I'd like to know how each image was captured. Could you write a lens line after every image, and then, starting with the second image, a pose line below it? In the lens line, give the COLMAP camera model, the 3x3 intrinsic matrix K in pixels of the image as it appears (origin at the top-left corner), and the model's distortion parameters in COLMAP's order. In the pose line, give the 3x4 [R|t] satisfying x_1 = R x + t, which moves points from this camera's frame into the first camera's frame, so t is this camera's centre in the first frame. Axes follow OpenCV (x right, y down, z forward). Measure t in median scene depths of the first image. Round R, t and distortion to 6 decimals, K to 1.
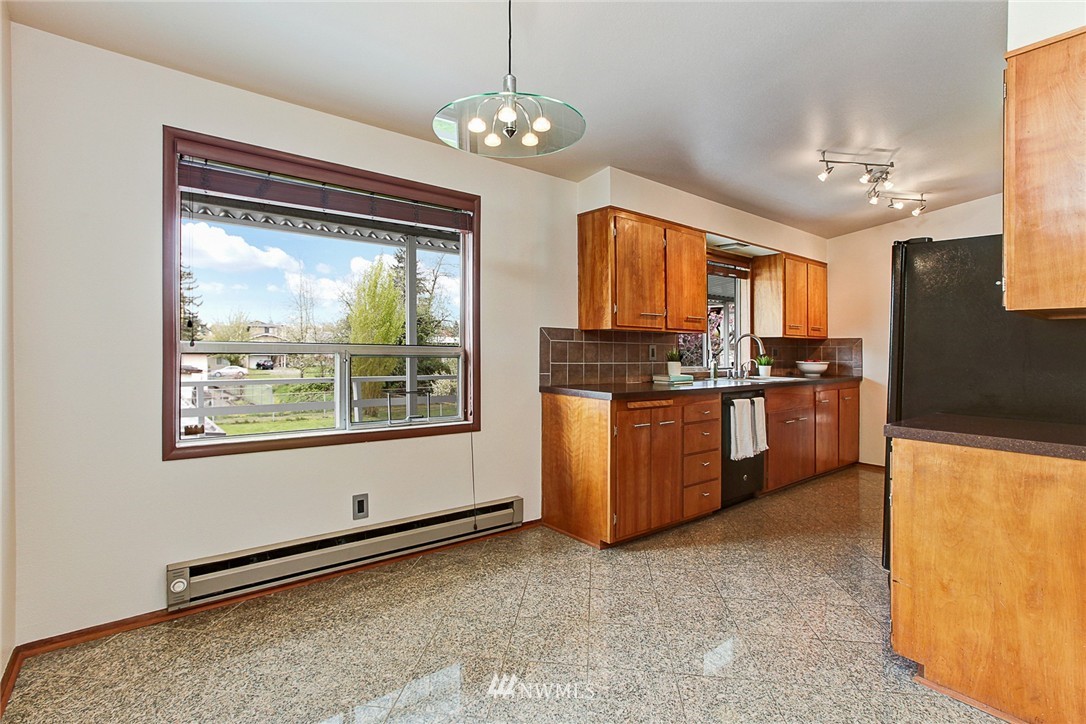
lens RADIAL K [[500.4, 0, 549.1], [0, 500.4, 353.4], [0, 0, 1]] dist [-0.004057, -0.000252]
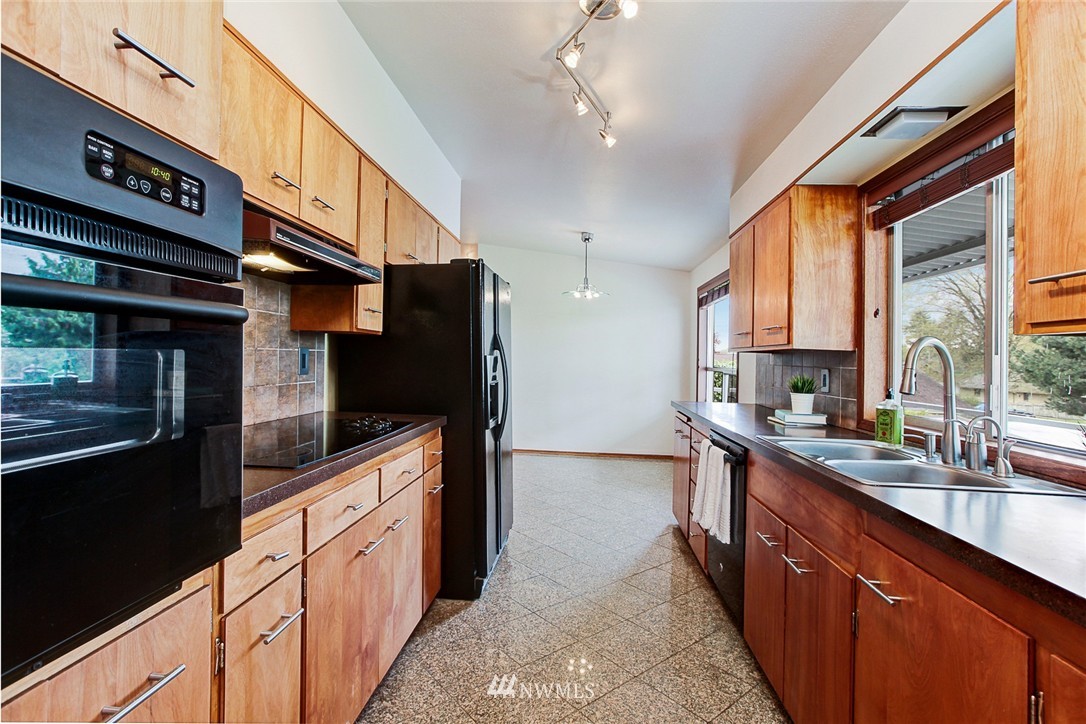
lens RADIAL K [[500.4, 0, 544.0], [0, 500.4, 357.8], [0, 0, 1]] dist [-0.004057, -0.000252]
pose [[-0.681932, -0.010194, -0.731345, 1.410192], [-0.022902, 0.999710, 0.007420, -0.041536], [0.731057, 0.021809, -0.681967, 1.727092]]
